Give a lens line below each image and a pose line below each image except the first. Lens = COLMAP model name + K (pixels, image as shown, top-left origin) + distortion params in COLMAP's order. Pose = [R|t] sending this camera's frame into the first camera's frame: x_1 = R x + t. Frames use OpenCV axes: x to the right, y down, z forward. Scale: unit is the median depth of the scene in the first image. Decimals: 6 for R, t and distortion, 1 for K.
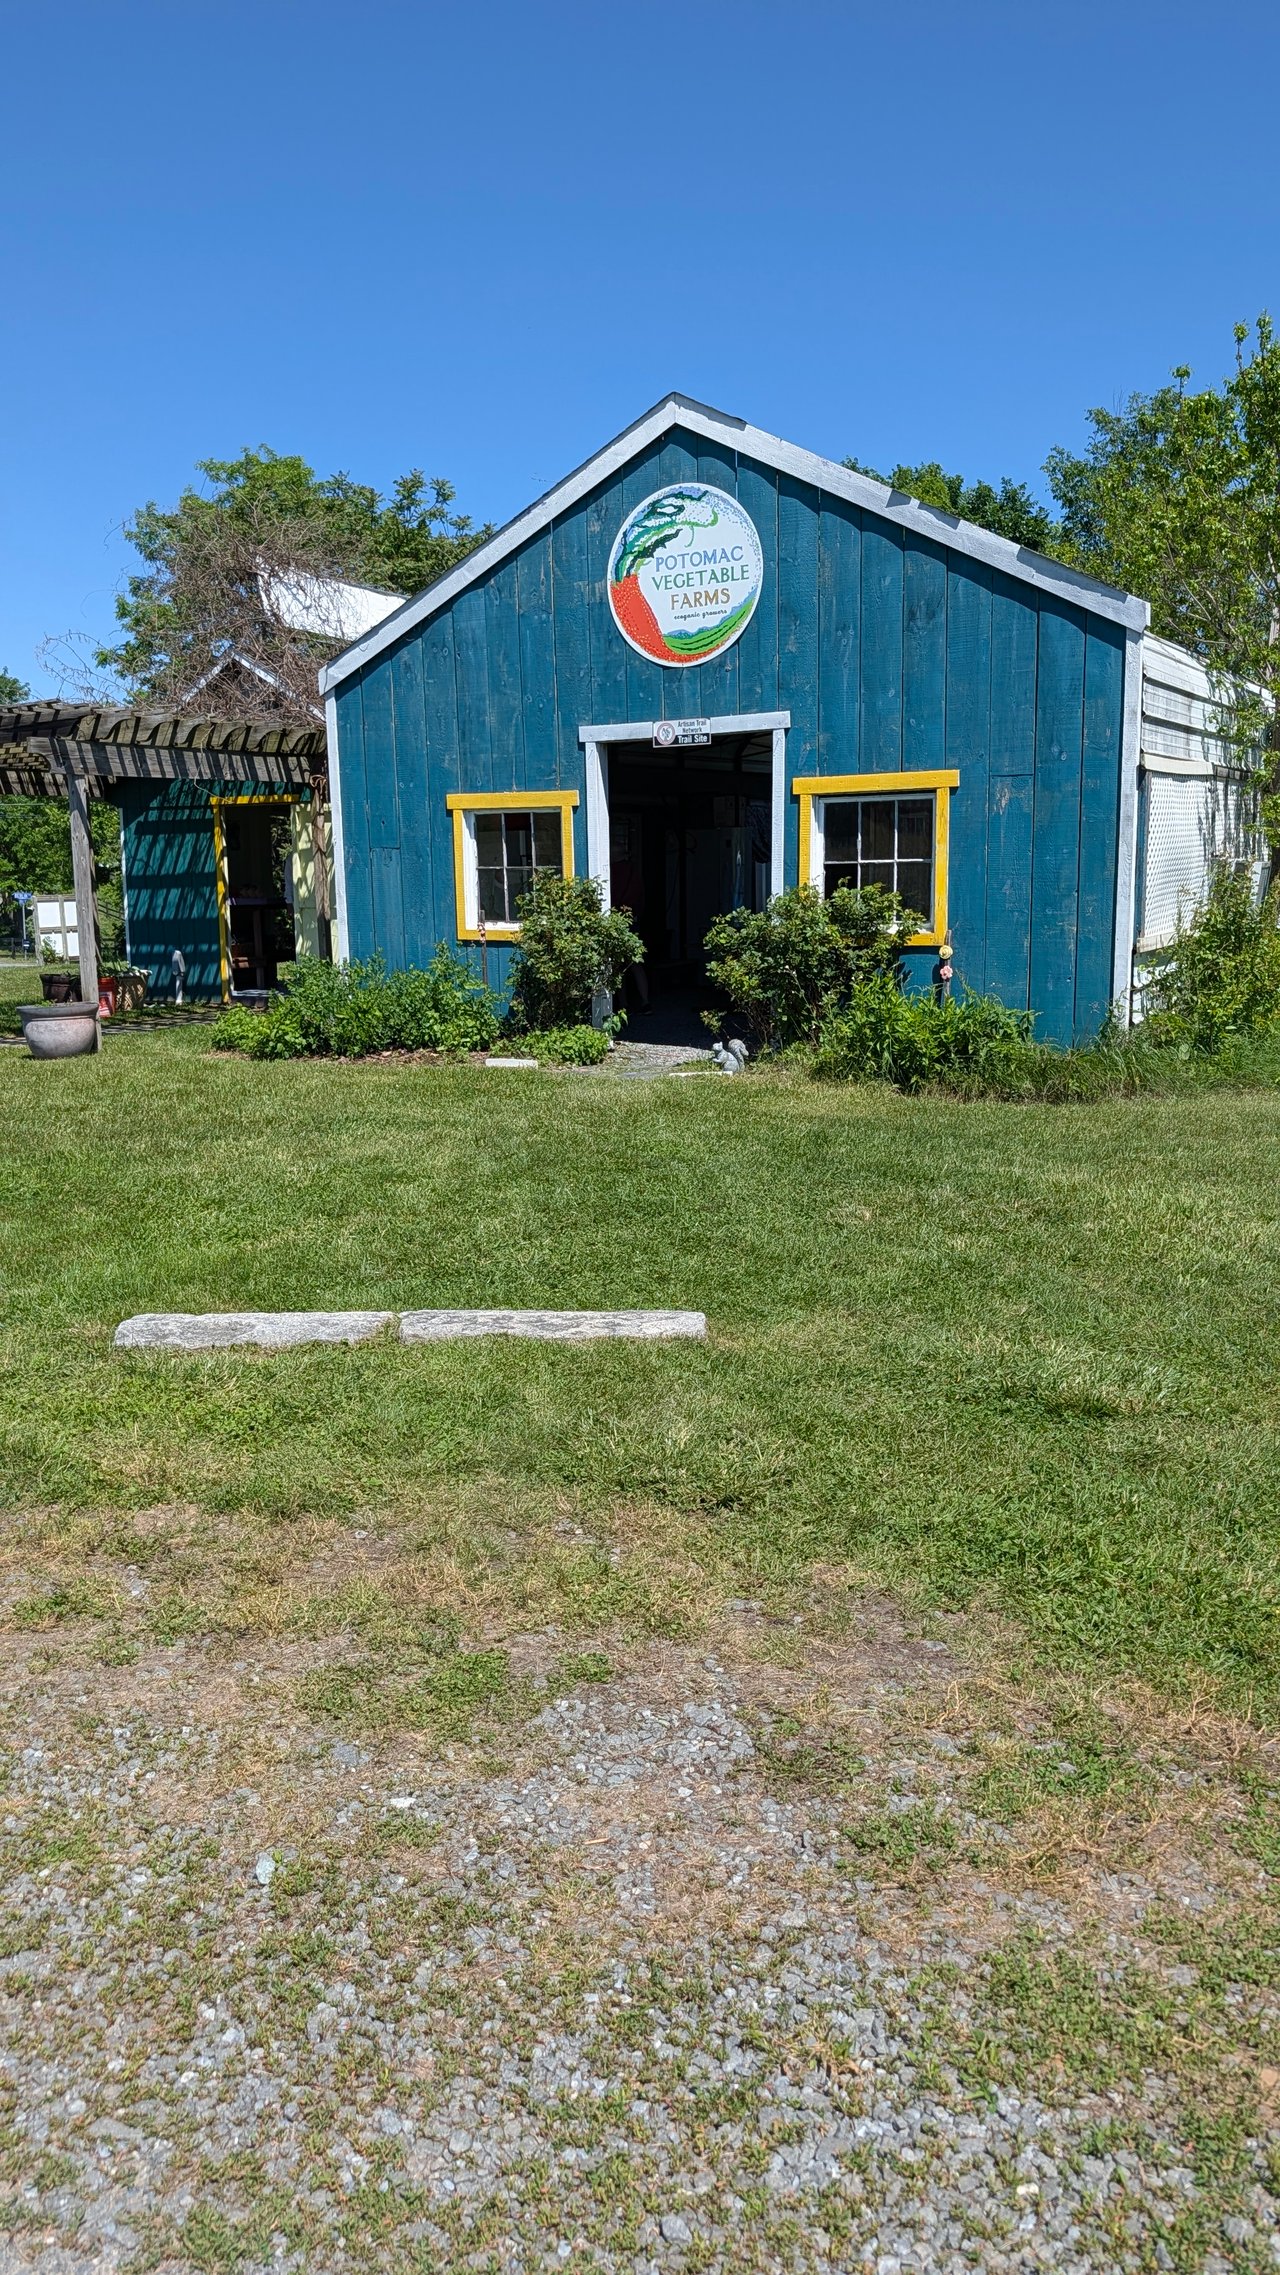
lens RADIAL K [[1692.4, 0, 633.1], [0, 1692.4, 1161.3], [0, 0, 1]] dist [0.005687, -0.006758]
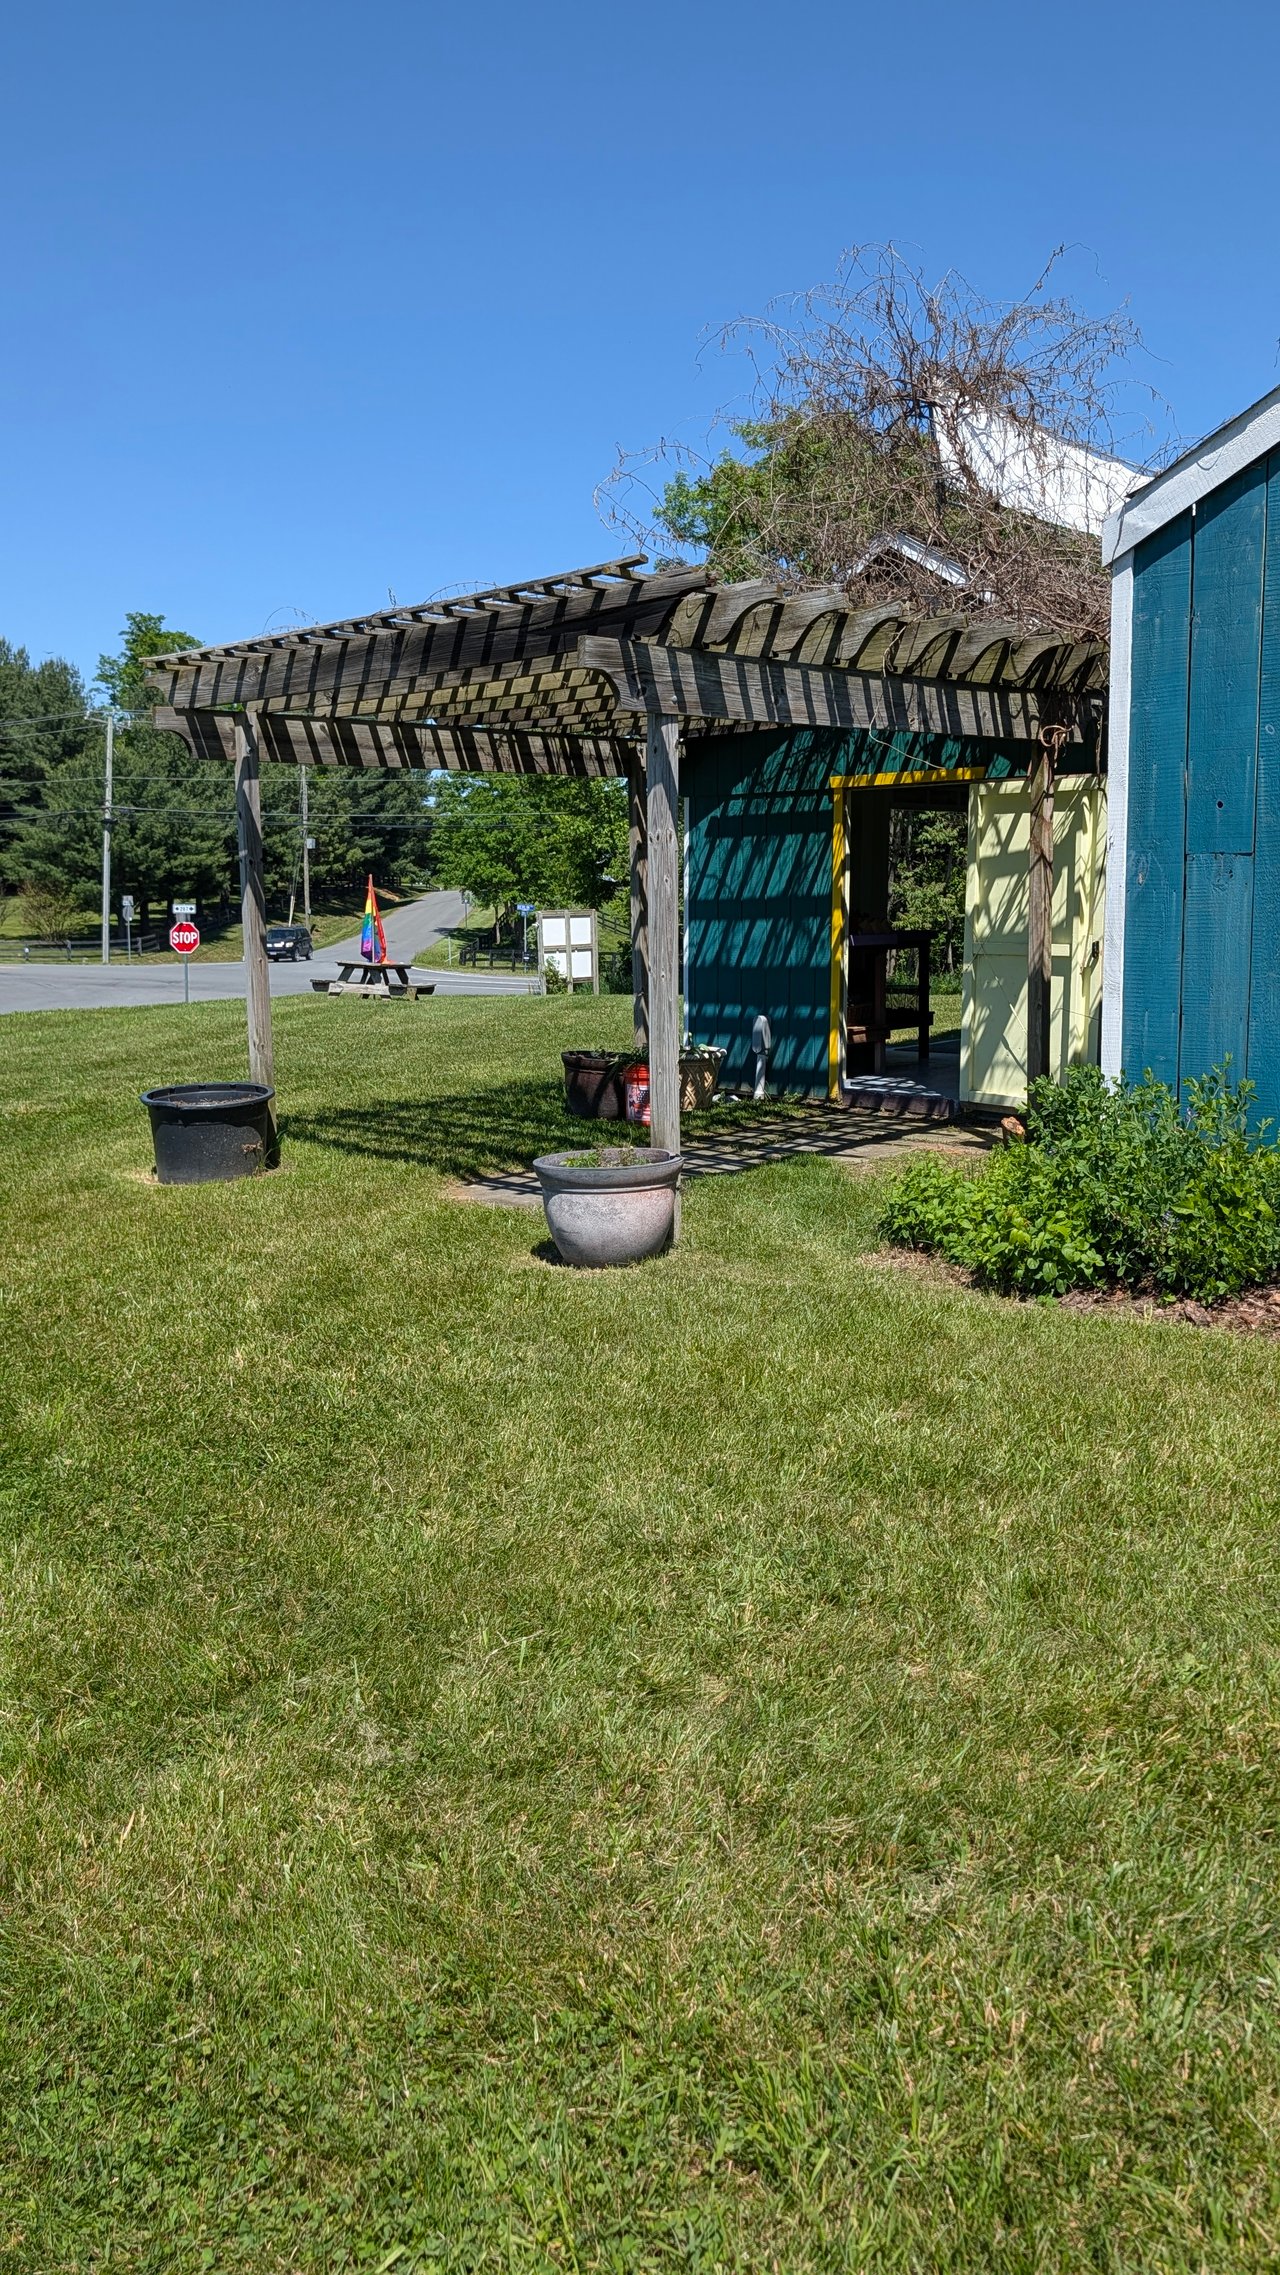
lens RADIAL K [[1692.4, 0, 636.8], [0, 1692.4, 1127.0], [0, 0, 1]] dist [0.005687, -0.006758]
pose [[0.962362, 0.037394, -0.269186, -0.148822], [-0.043972, 0.998862, -0.018445, -0.072253], [0.268190, 0.029587, 0.962911, 0.390477]]
